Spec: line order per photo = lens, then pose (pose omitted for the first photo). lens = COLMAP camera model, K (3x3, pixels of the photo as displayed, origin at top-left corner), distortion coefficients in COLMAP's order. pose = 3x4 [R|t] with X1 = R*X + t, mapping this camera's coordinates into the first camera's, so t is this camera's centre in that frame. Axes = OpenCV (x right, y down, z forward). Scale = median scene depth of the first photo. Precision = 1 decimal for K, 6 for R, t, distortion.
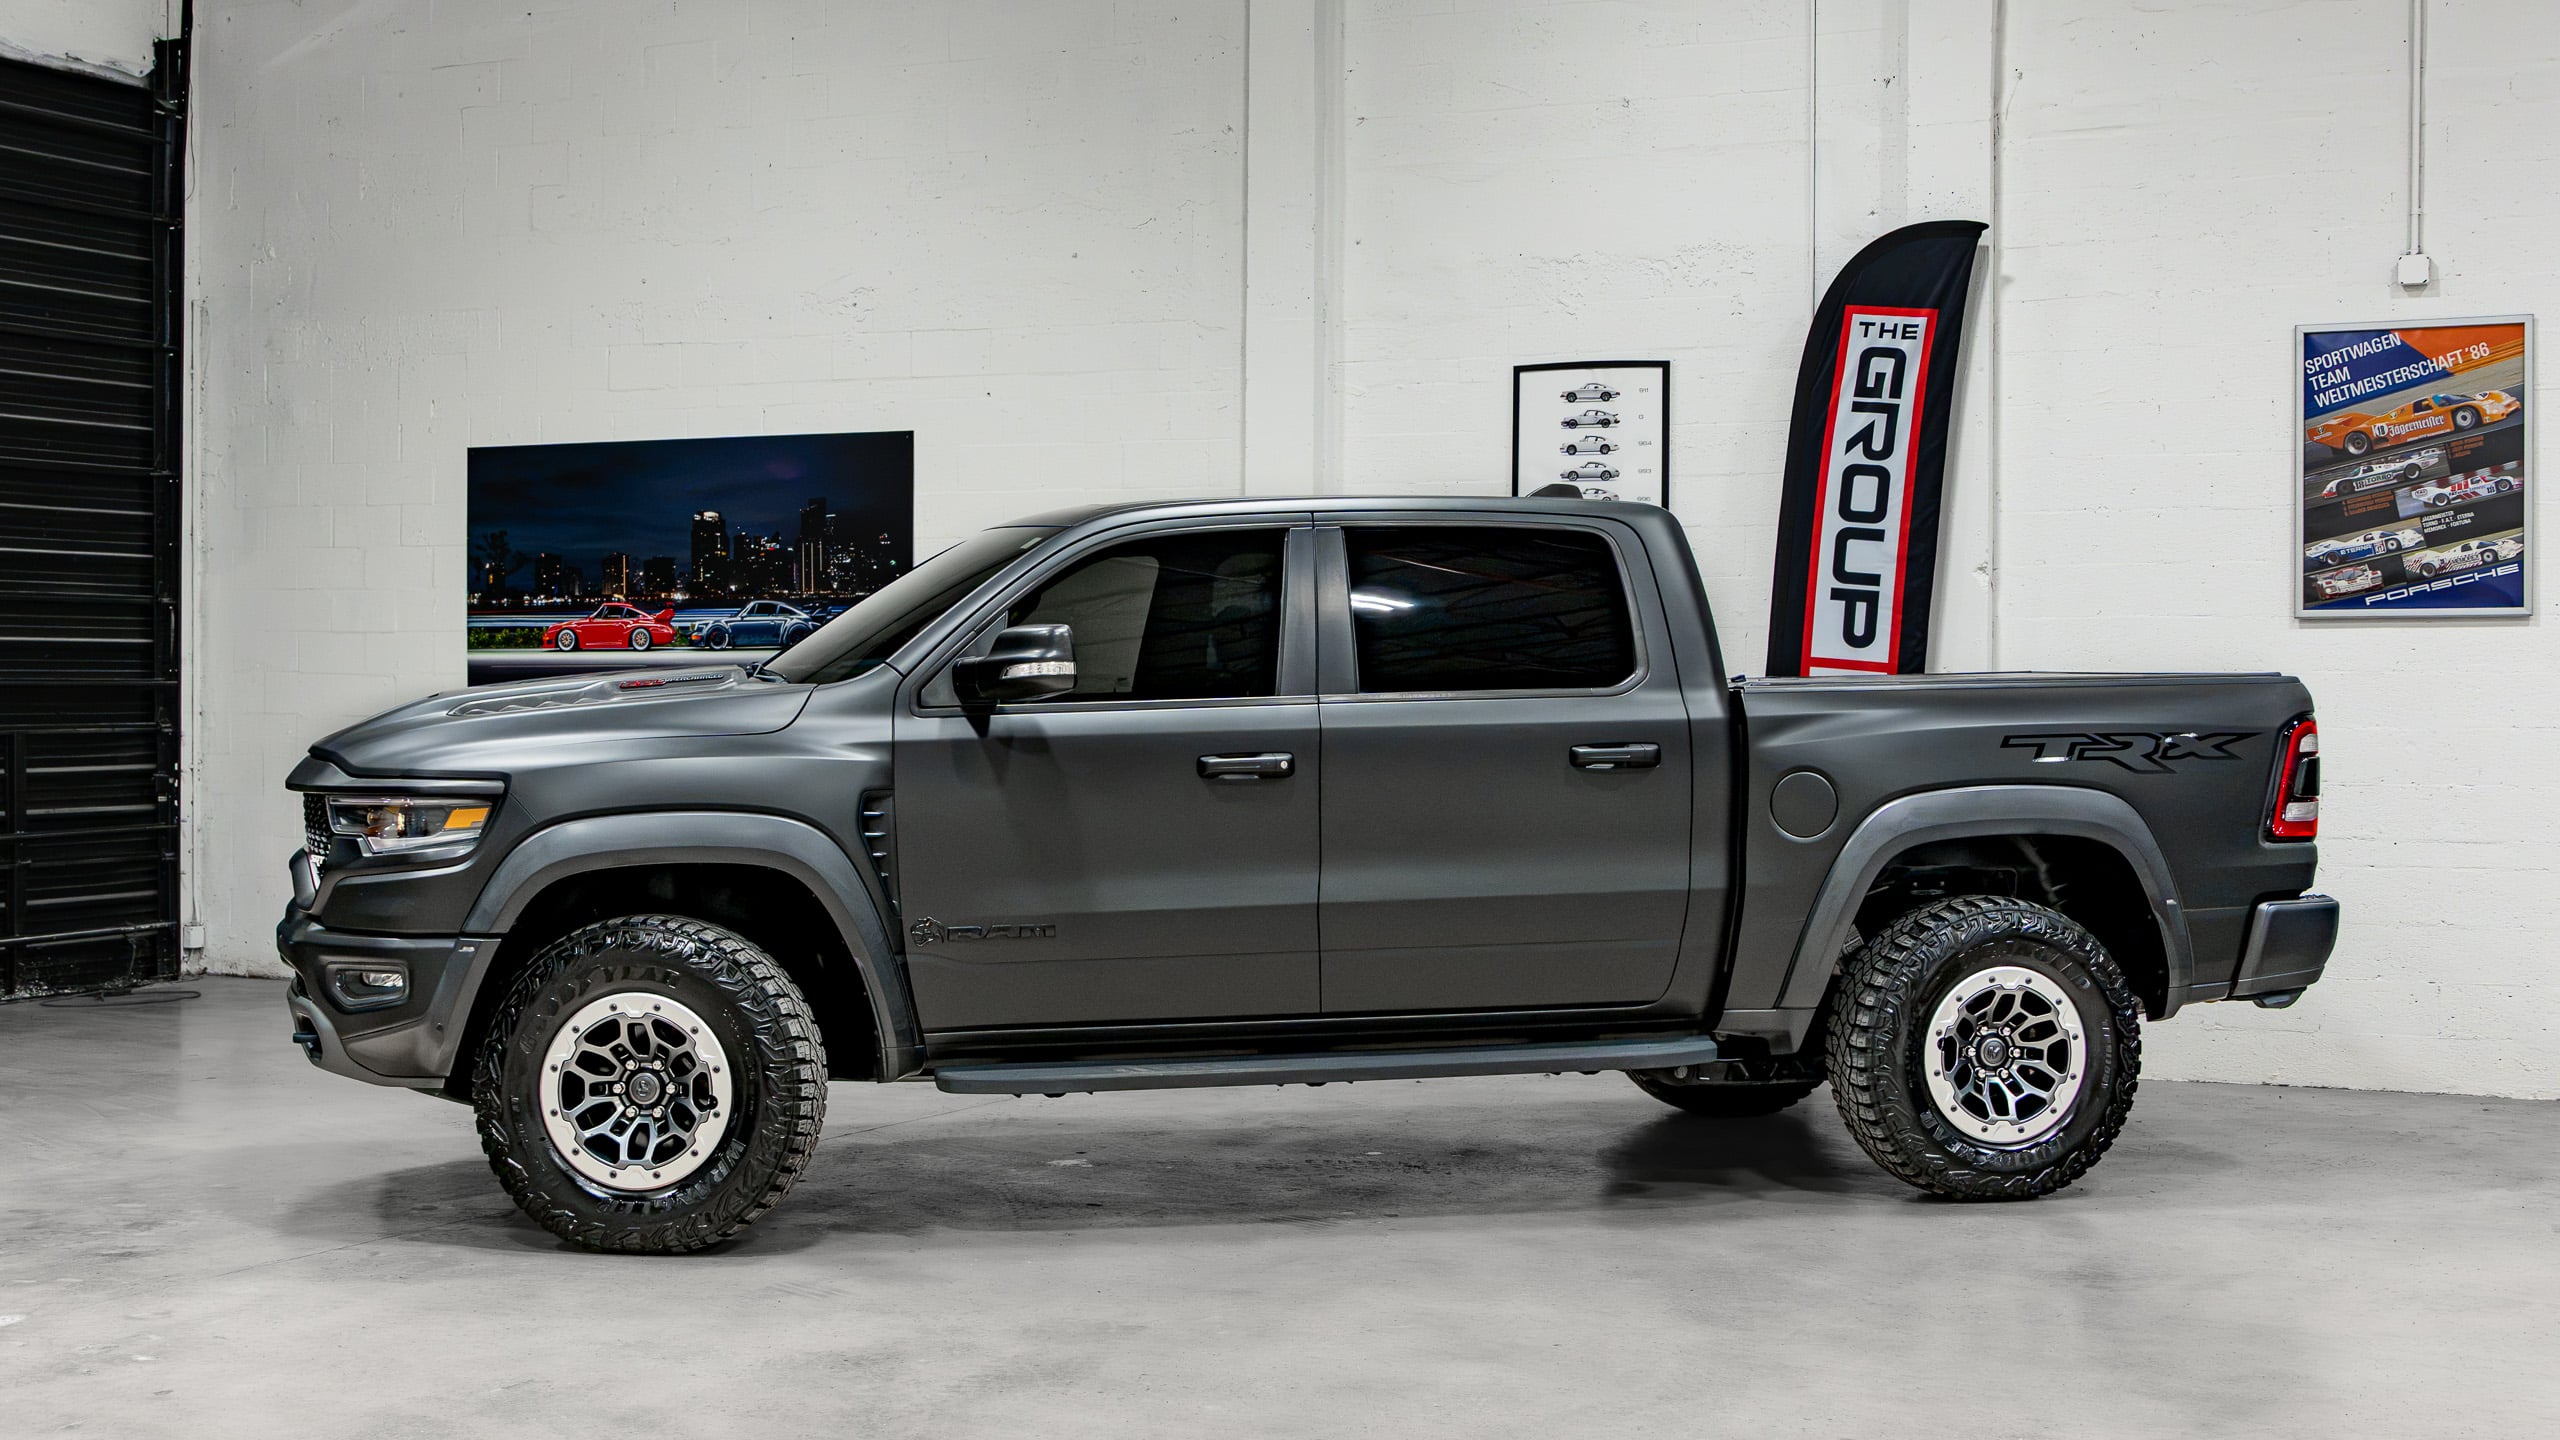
lens RADIAL K [[3435.1, 0, 1238.9], [0, 3435.1, 713.2], [0, 0, 1]] dist [0.002351, 0.000000]
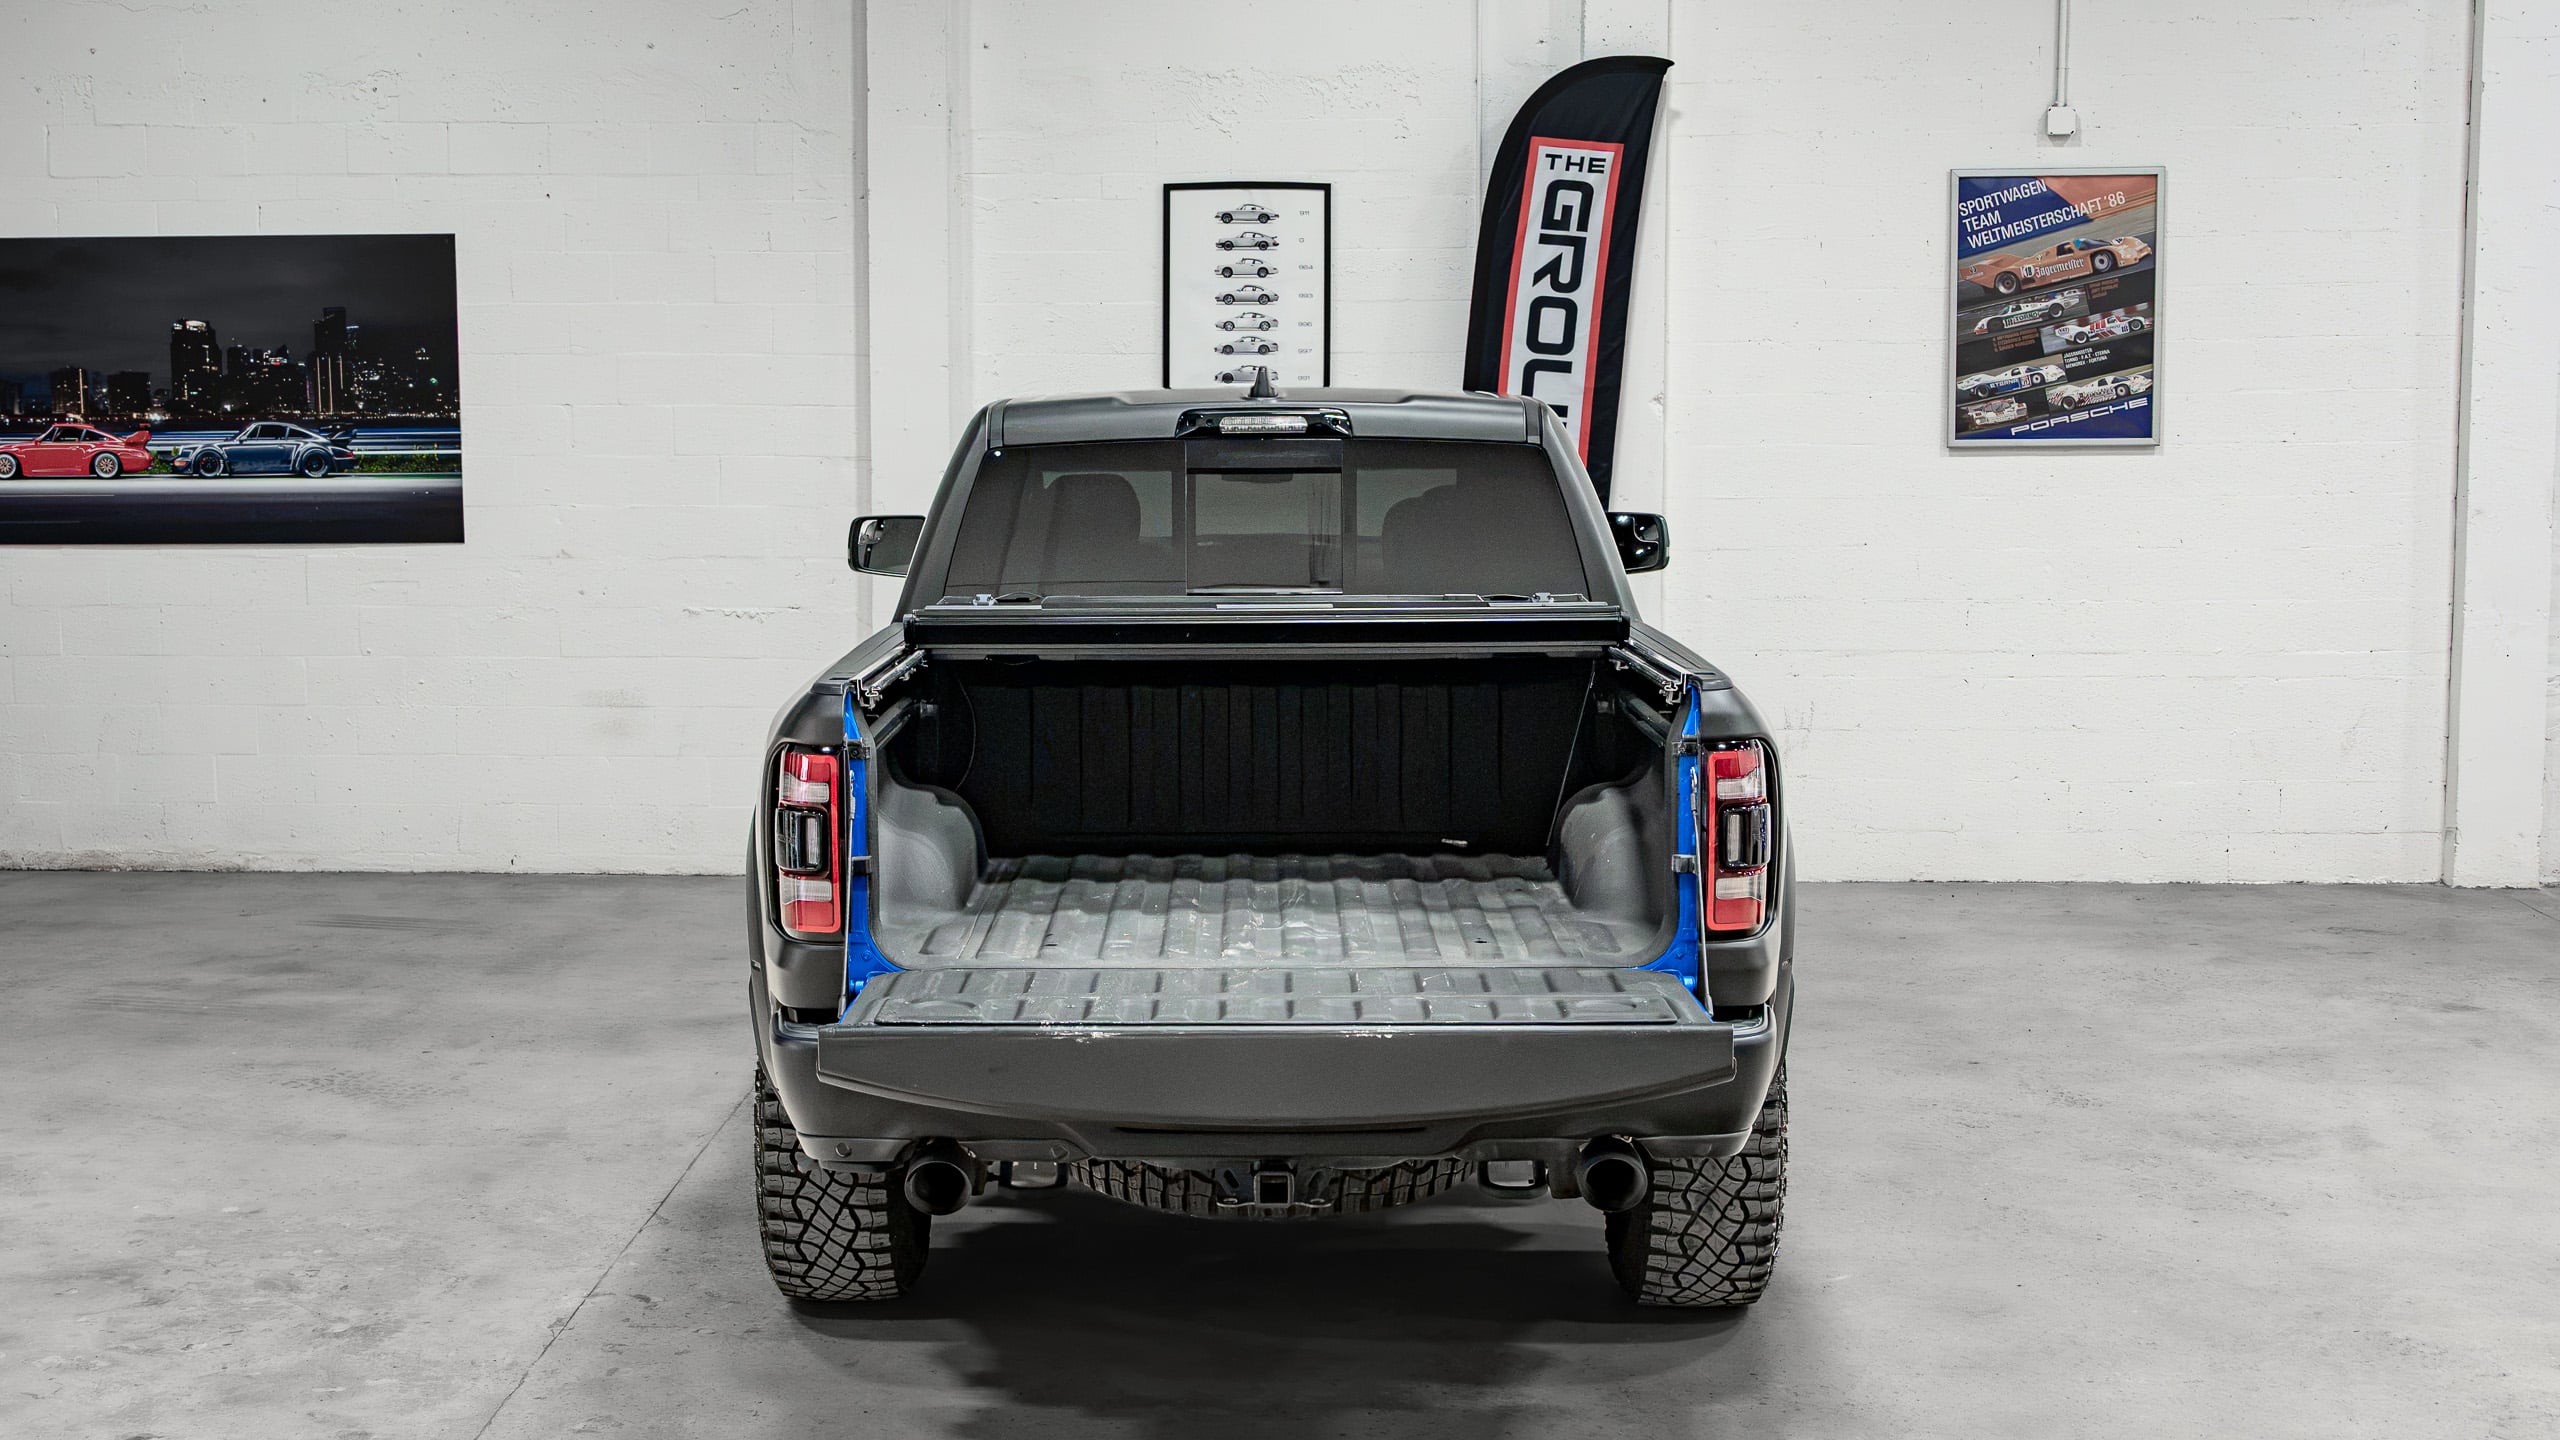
lens RADIAL K [[3435.1, 0, 1220.8], [0, 3435.1, 674.5], [0, 0, 1]] dist [0.002351, 0.000000]
pose [[0.922746, -0.046376, 0.382609, -0.301914], [0.010197, 0.995324, 0.096051, -0.060193], [-0.385274, -0.084729, 0.918904, 0.099291]]
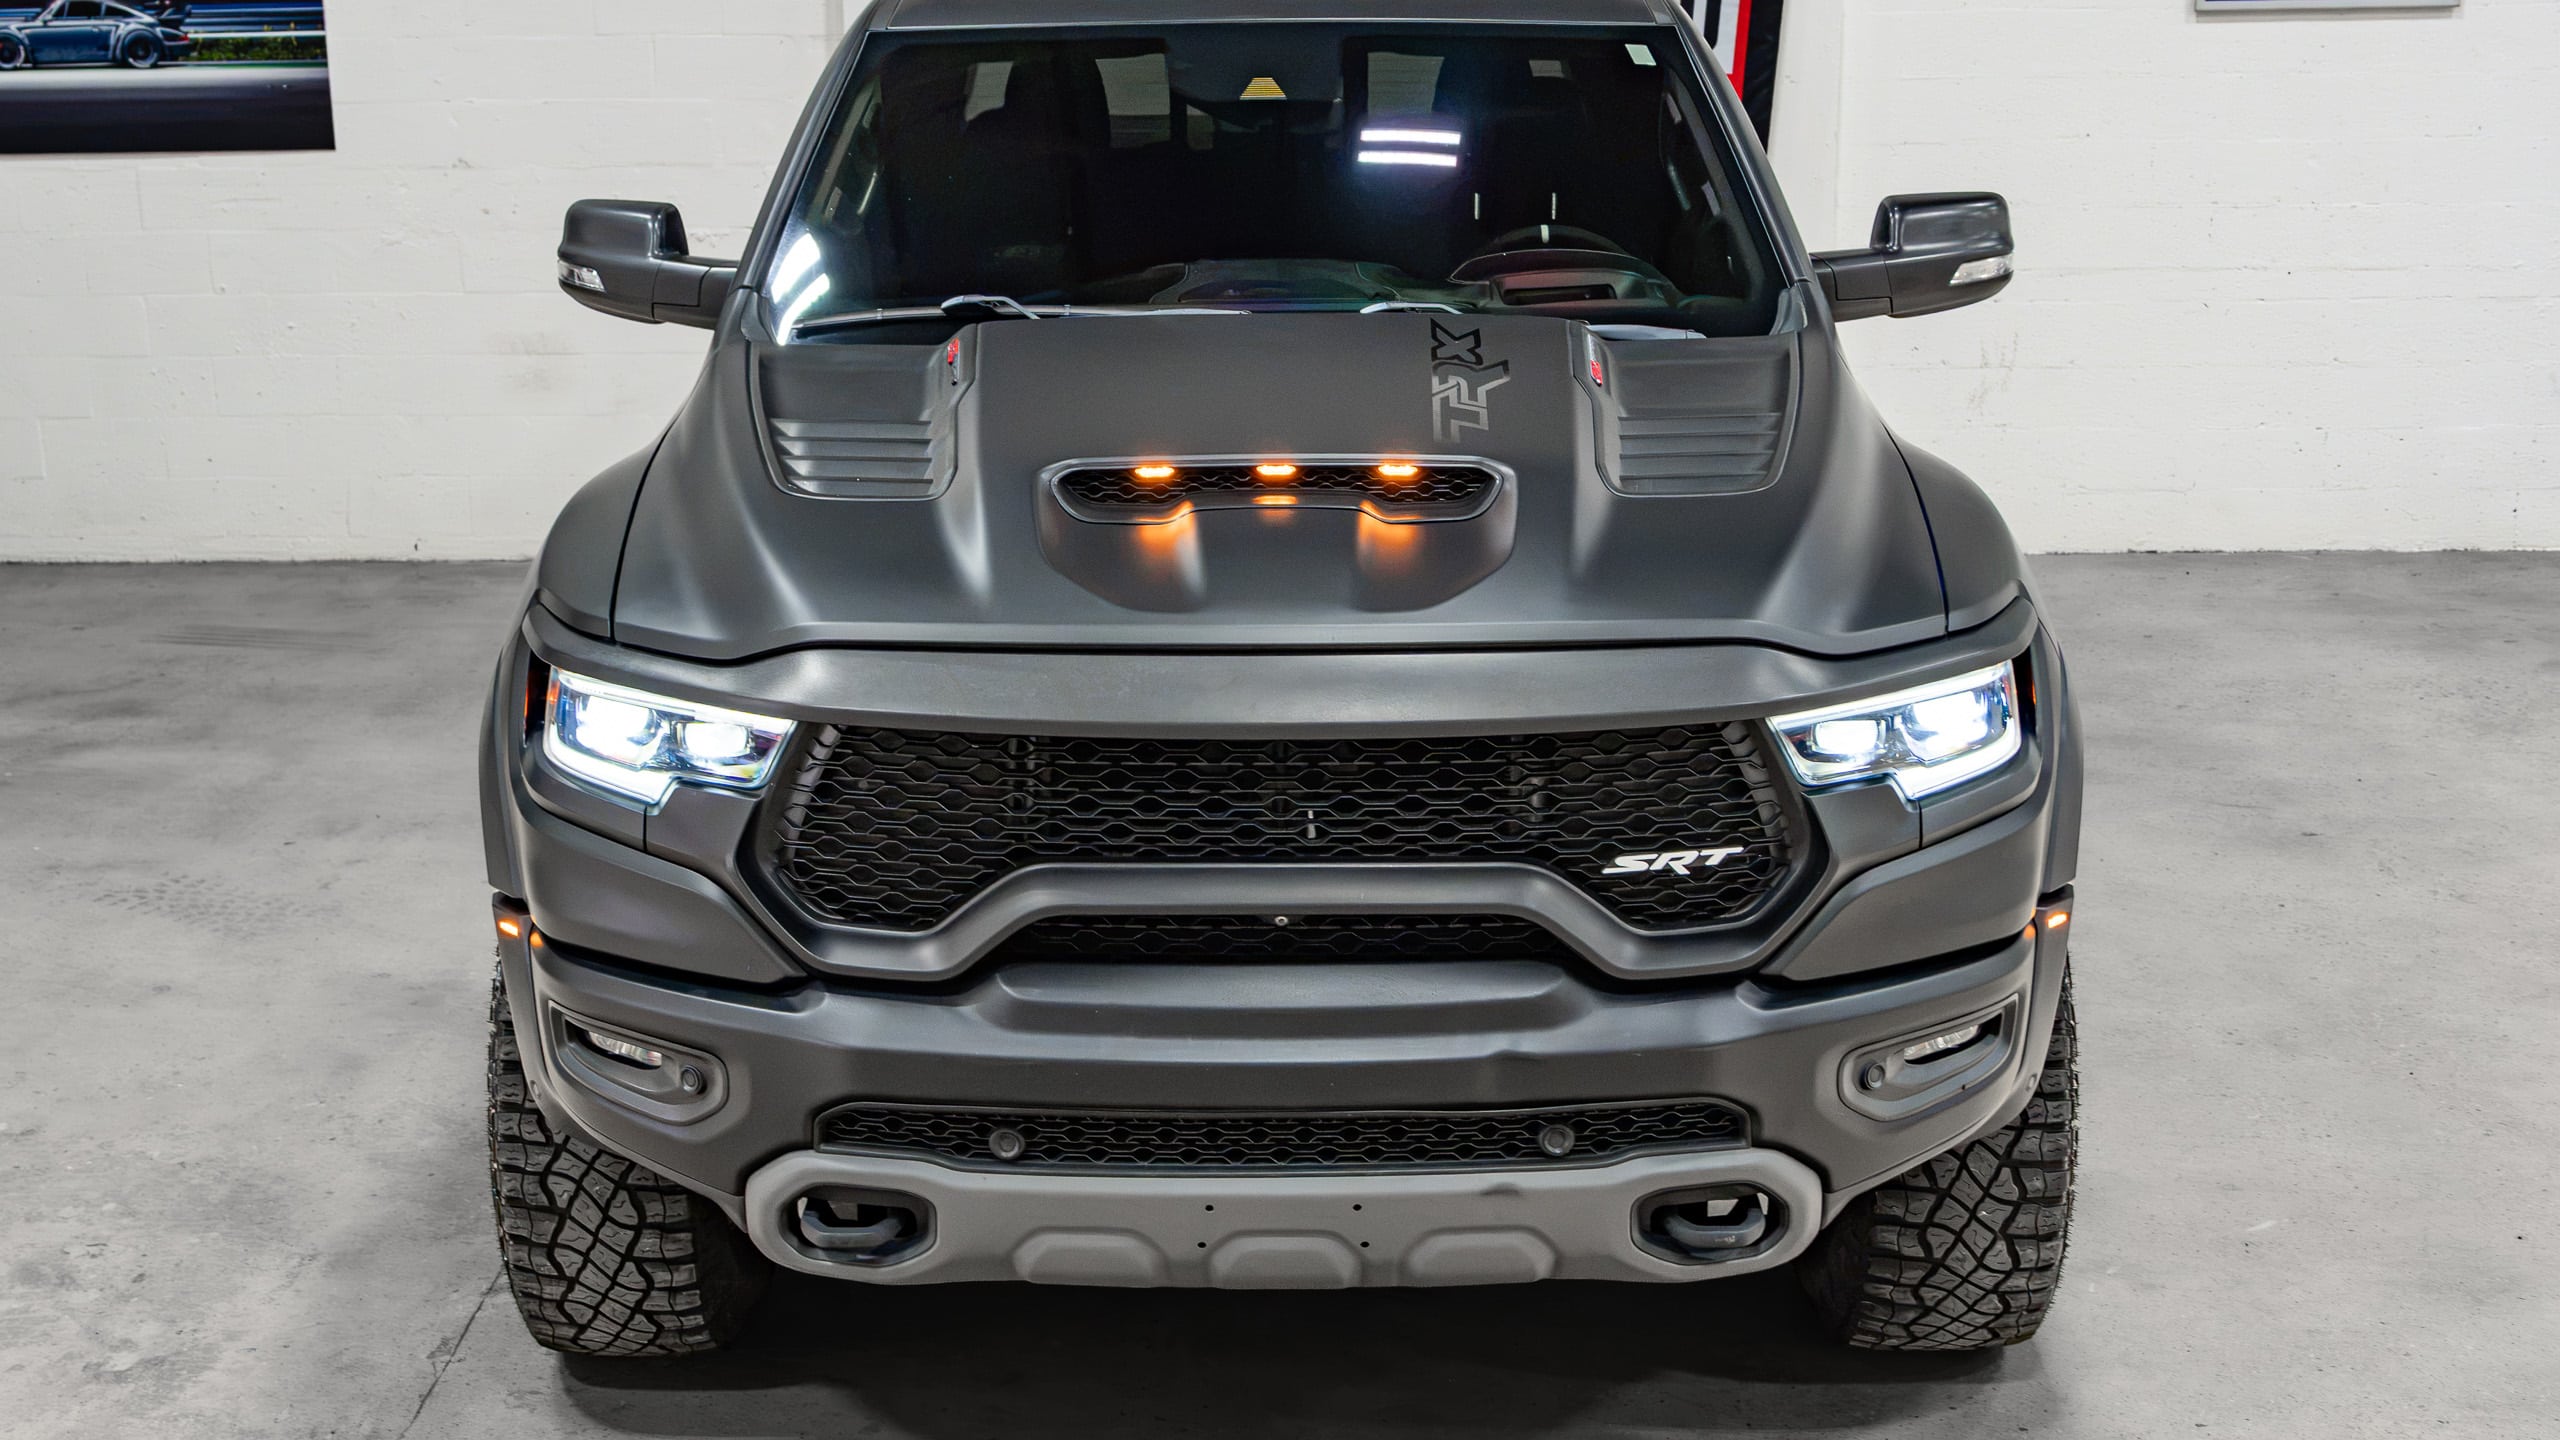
lens RADIAL K [[3435.1, 0, 1274.9], [0, 3435.1, 765.0], [0, 0, 1]] dist [0.002351, 0.000000]
pose [[0.912646, -0.116928, 0.391670, -0.247754], [0.017907, 0.968729, 0.247475, -0.059586], [-0.408359, -0.218844, 0.886200, 0.290102]]
